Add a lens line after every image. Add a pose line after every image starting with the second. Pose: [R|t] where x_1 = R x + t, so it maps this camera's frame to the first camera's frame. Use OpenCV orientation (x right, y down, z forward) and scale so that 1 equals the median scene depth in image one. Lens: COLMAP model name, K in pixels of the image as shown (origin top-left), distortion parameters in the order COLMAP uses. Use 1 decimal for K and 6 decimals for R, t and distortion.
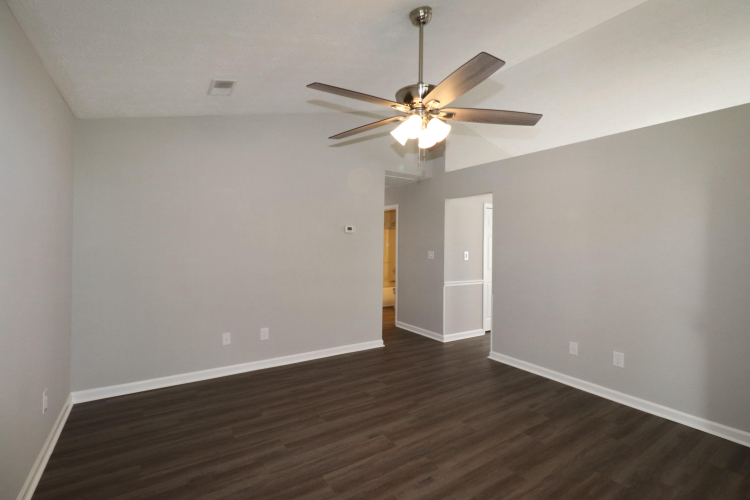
lens RADIAL K [[348.3, 0, 376.7], [0, 348.3, 247.5], [0, 0, 1]] dist [0.002495, -0.001648]
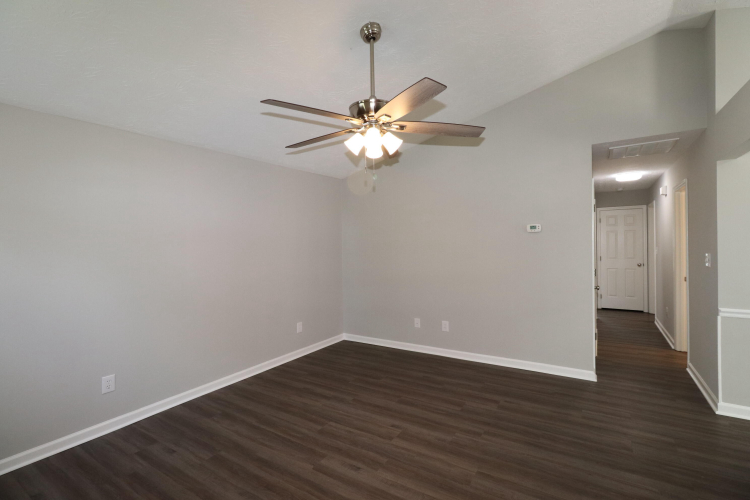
lens RADIAL K [[348.3, 0, 373.5], [0, 348.3, 248.5], [0, 0, 1]] dist [0.002495, -0.001648]
pose [[0.396842, -0.005647, -0.917870, 0.912191], [0.019879, 0.999799, 0.002444, -0.018890], [0.917672, -0.019216, 0.396874, 0.485268]]
